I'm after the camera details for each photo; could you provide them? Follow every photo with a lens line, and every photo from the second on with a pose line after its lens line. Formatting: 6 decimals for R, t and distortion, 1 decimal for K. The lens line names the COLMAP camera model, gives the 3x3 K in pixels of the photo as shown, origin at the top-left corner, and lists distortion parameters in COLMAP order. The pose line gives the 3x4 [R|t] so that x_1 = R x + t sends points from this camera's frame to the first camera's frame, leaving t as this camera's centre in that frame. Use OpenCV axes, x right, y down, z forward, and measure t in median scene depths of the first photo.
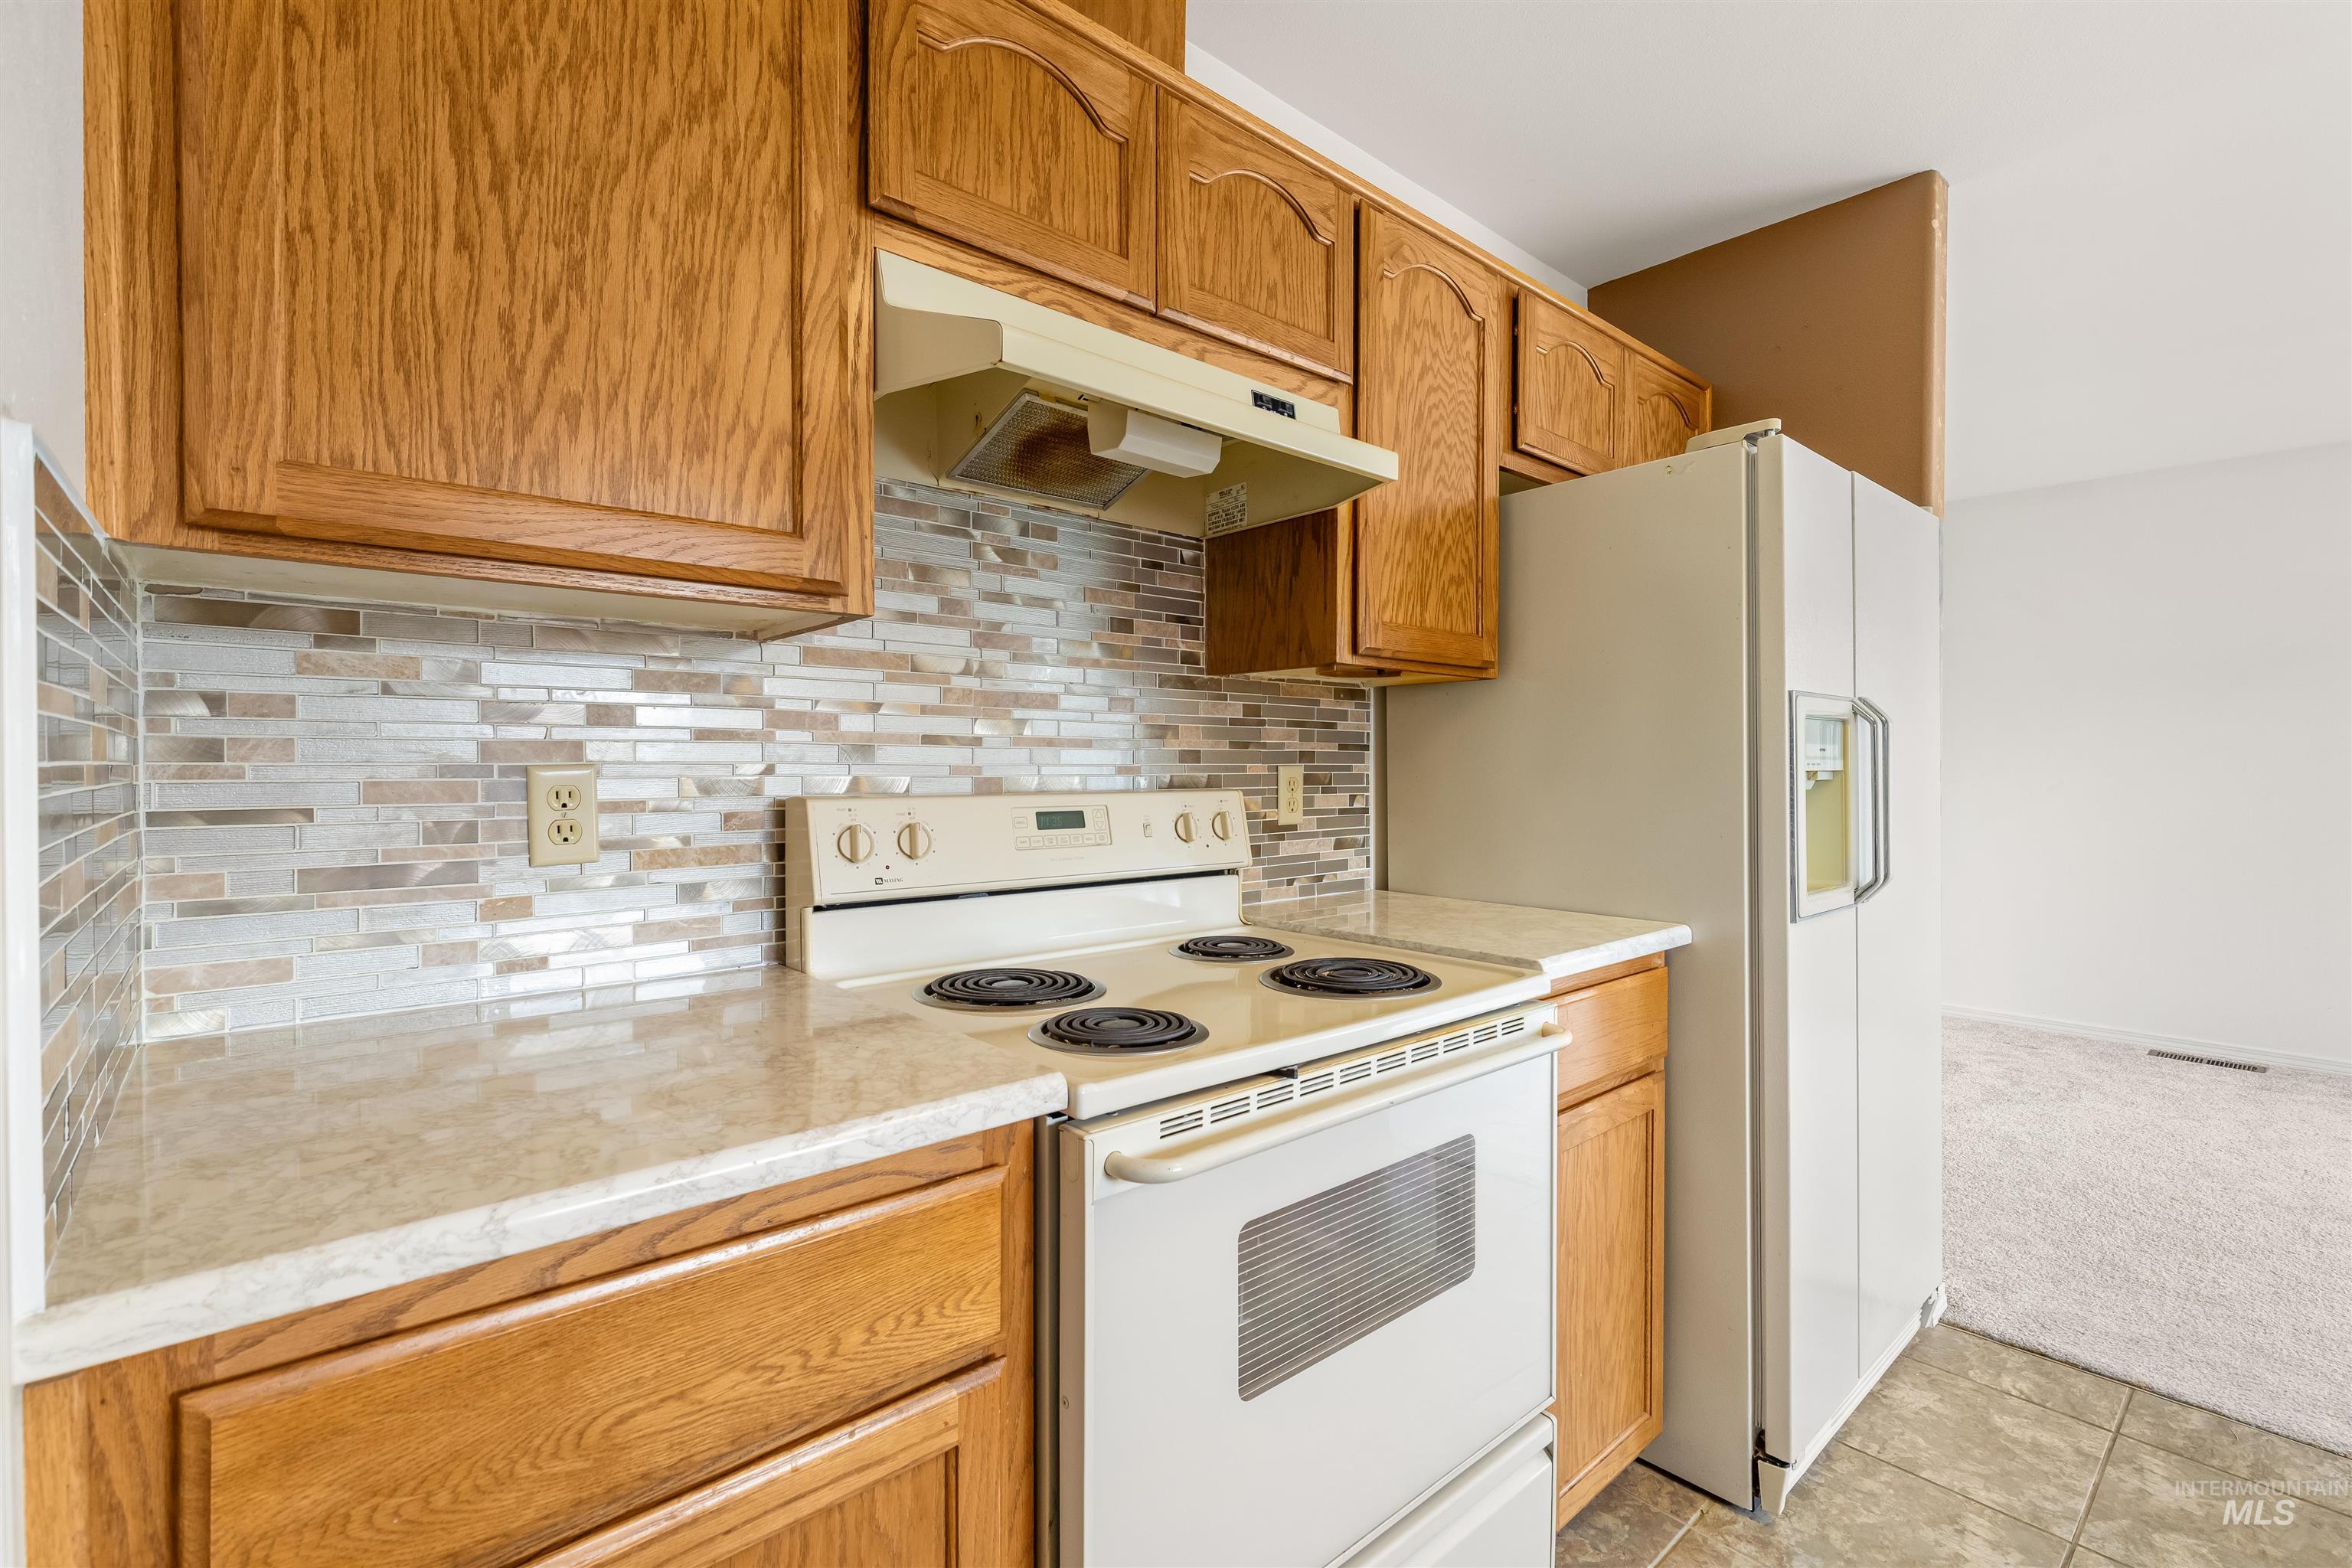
lens RADIAL K [[1053.7, 0, 1162.9], [0, 1053.7, 777.4], [0, 0, 1]] dist [0.002121, -0.001395]
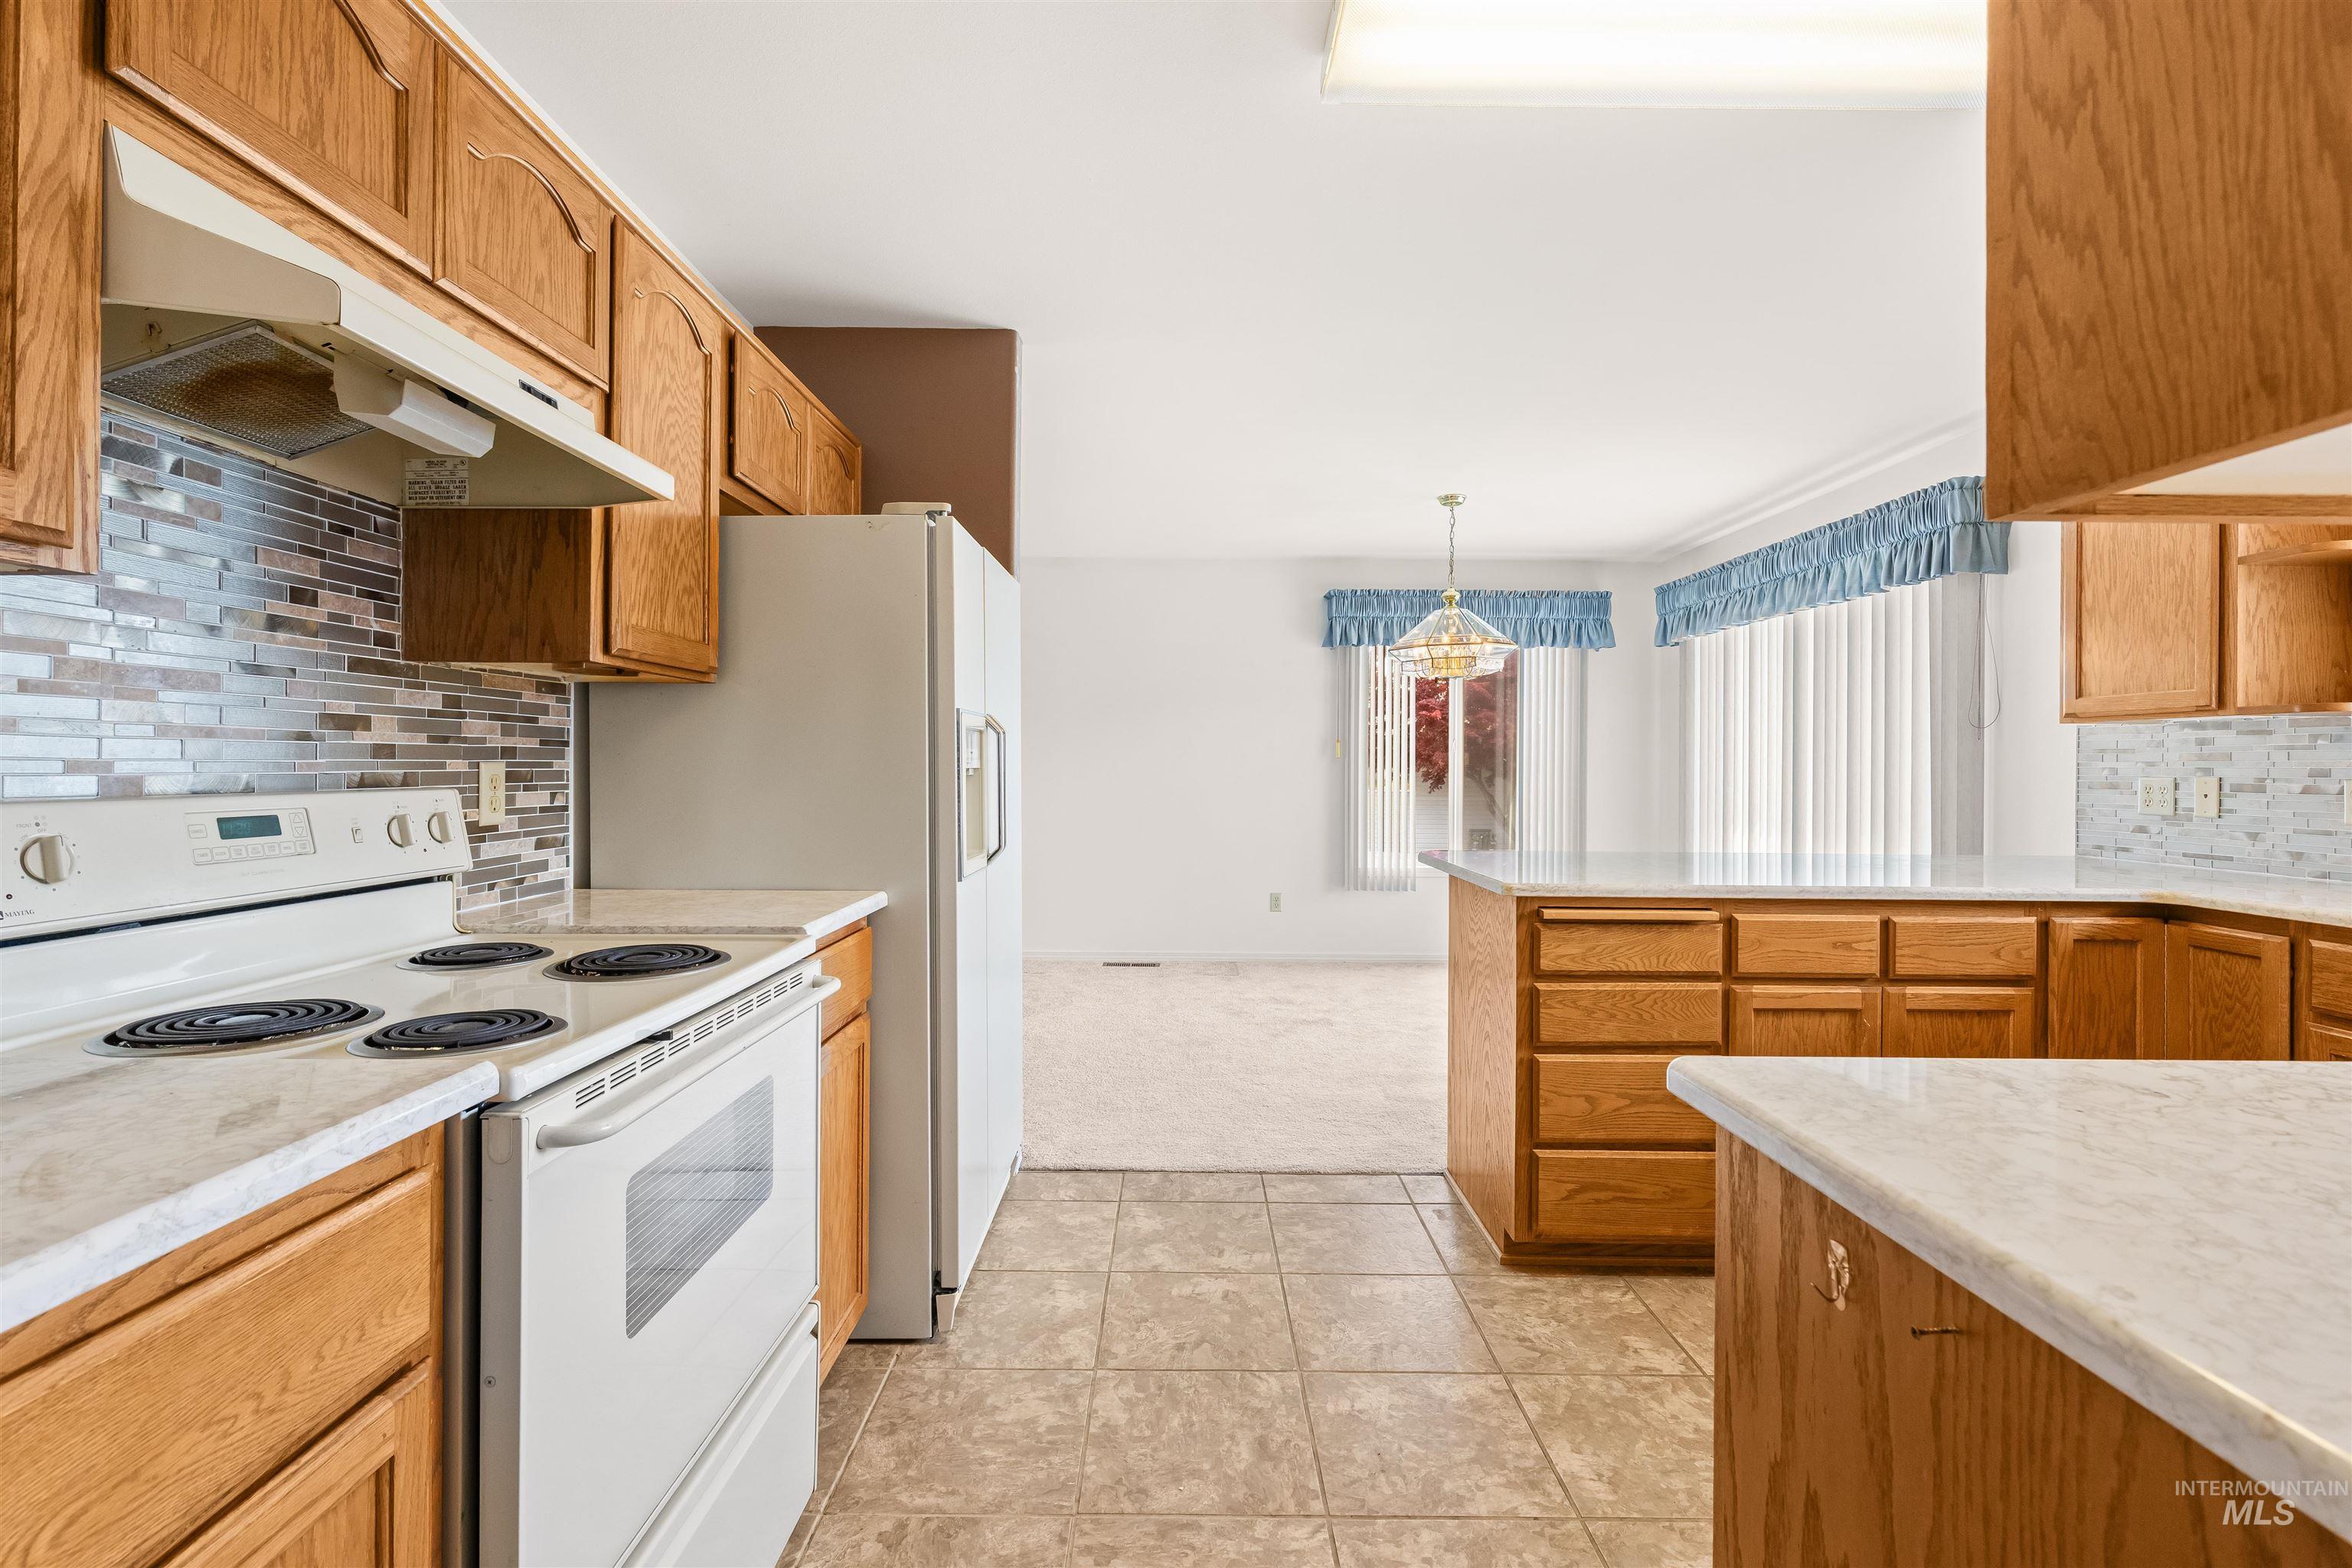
lens RADIAL K [[1053.7, 0, 1196.0], [0, 1053.7, 767.1], [0, 0, 1]] dist [0.002121, -0.001395]
pose [[0.652959, 0.000686, 0.757393, -0.228557], [0.004054, 0.999982, -0.004402, -0.000020], [-0.757383, 0.005945, 0.652944, -0.106648]]
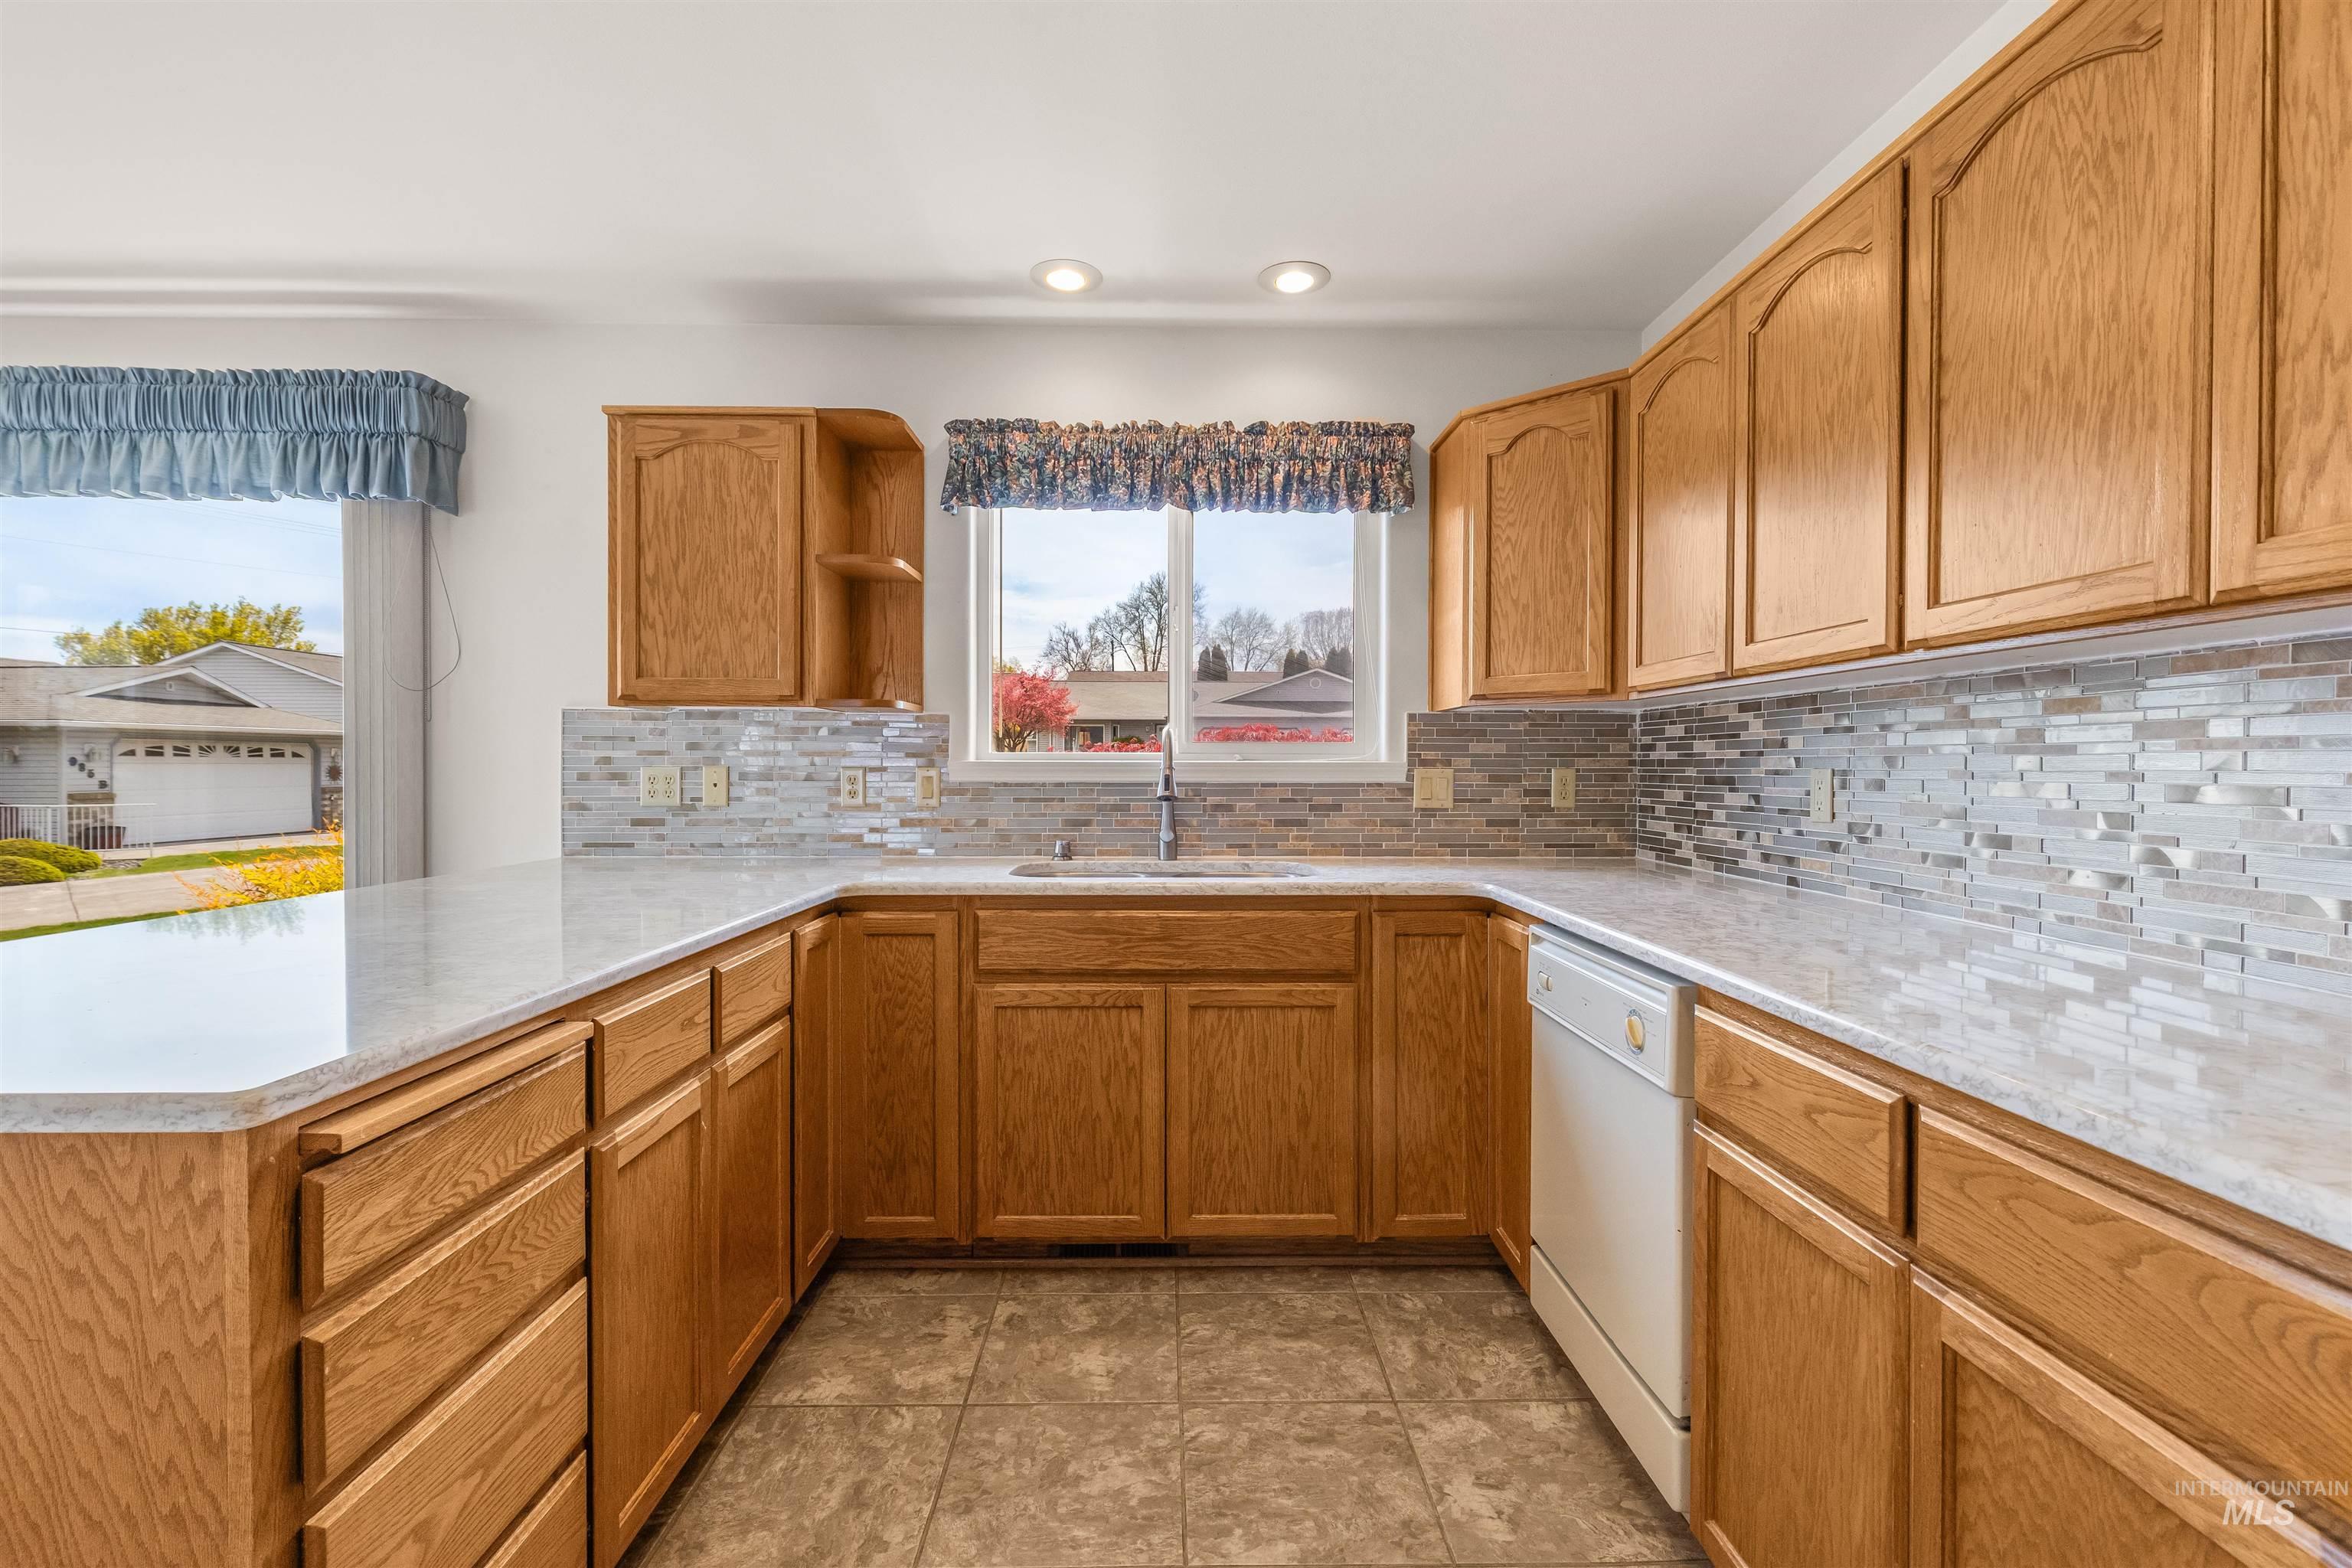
lens RADIAL K [[1053.7, 0, 1164.2], [0, 1053.7, 774.7], [0, 0, 1]] dist [0.002121, -0.001395]
pose [[-0.757953, -0.011104, 0.652214, 0.603023], [0.003410, 0.999774, 0.020984, -0.006807], [-0.652300, 0.018129, -0.757744, 0.736226]]
